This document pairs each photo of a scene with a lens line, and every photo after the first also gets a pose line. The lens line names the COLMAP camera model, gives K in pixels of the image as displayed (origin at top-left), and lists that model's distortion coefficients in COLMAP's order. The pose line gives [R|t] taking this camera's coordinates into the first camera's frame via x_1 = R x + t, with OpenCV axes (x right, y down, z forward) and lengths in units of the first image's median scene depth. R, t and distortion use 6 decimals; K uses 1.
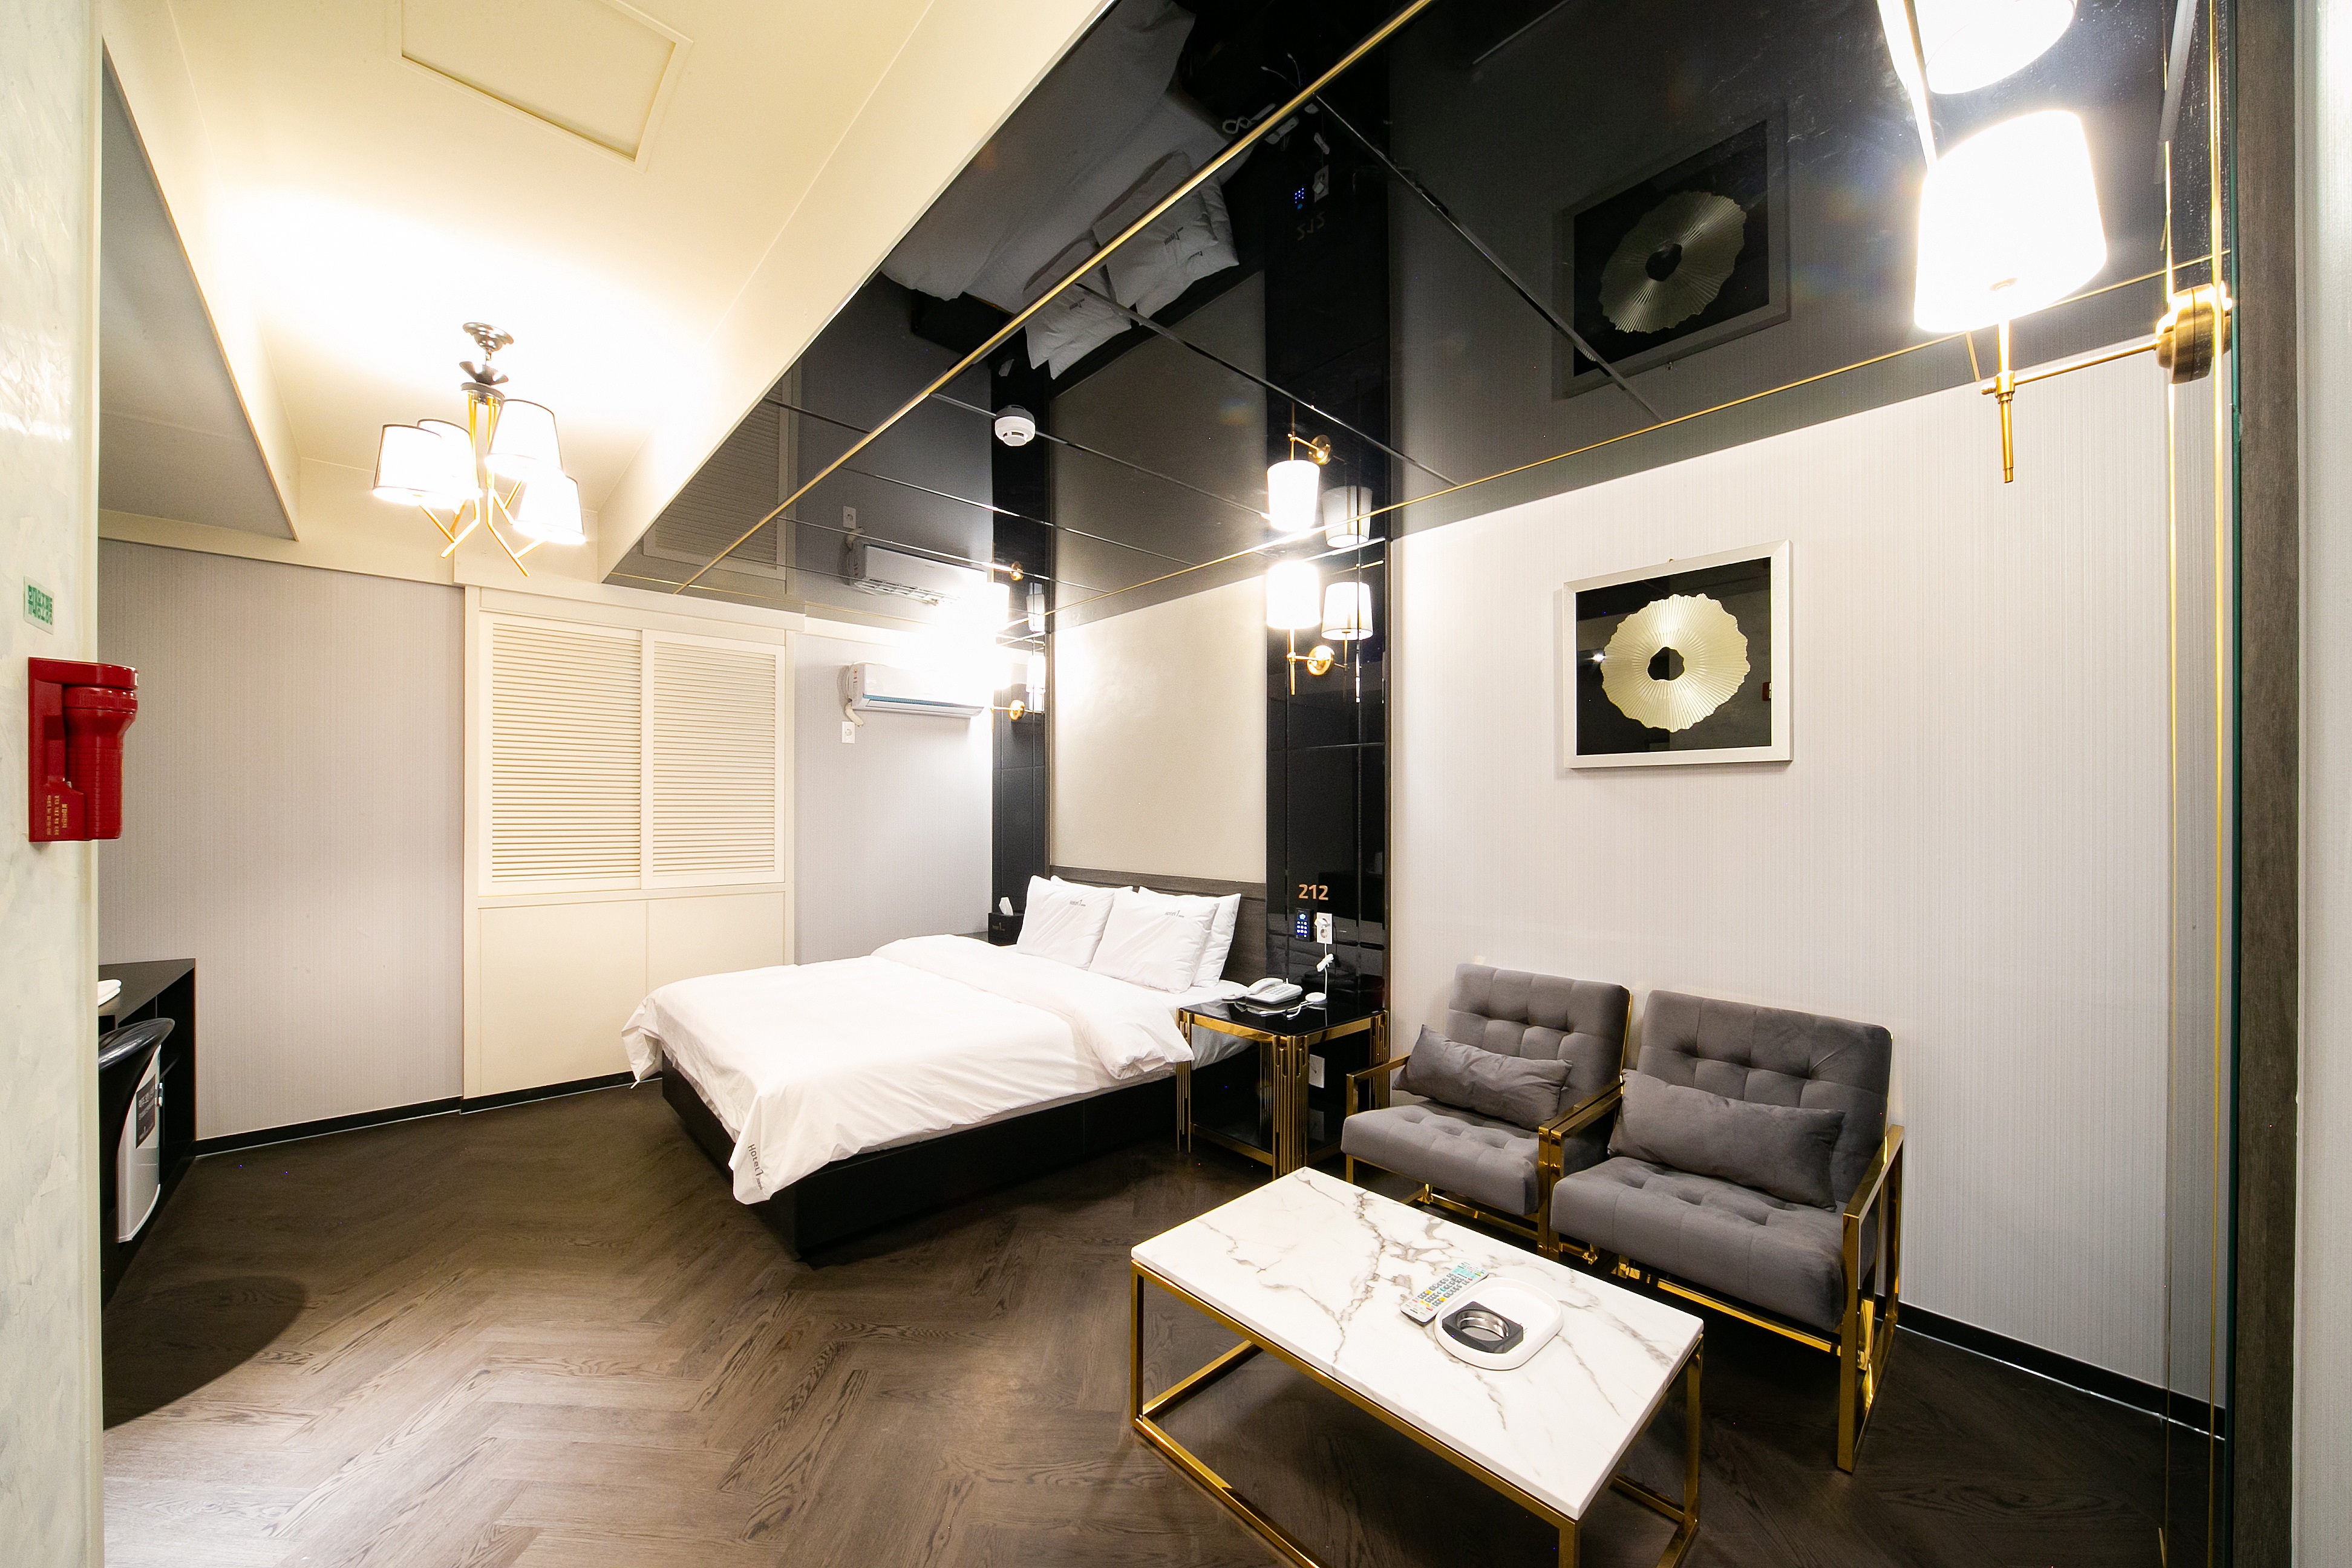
lens RADIAL K [[835.1, 0, 1181.1], [0, 835.1, 802.6], [0, 0, 1]] dist [-0.006807, 0.000107]
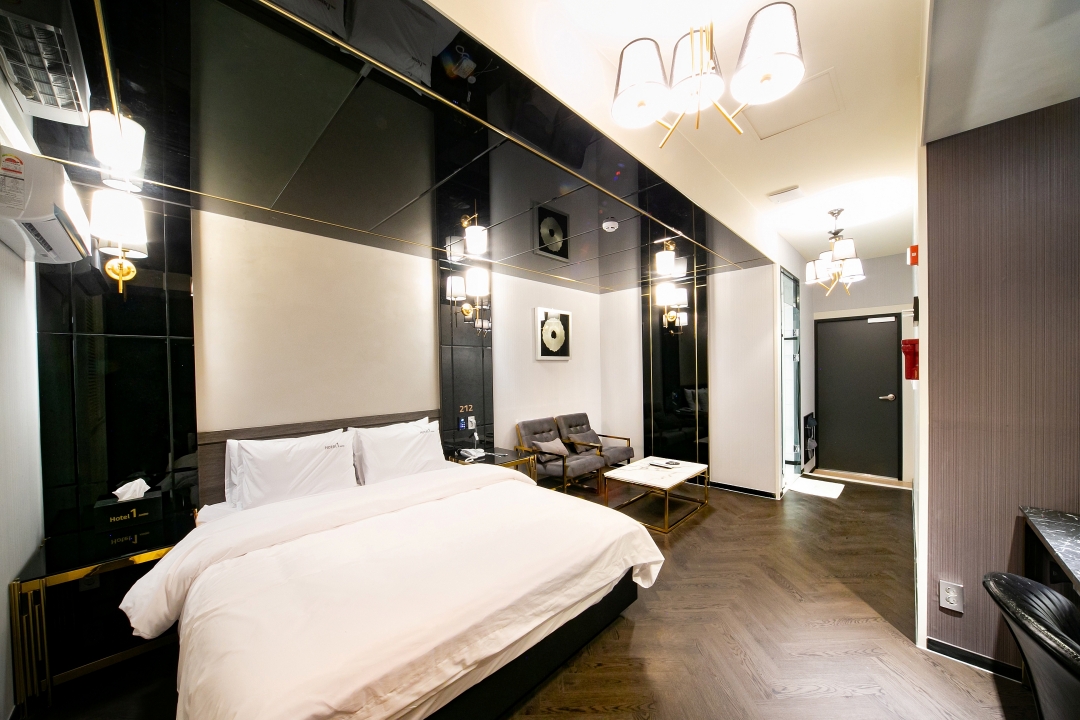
lens RADIAL K [[374.9, 0, 537.3], [0, 374.9, 360.8], [0, 0, 1]] dist [-0.012371, 0.002332]
pose [[-0.040570, 0.022963, 0.998913, -0.905550], [0.003631, 0.999733, -0.022834, -0.000888], [-0.999170, 0.002701, -0.040642, 0.855276]]
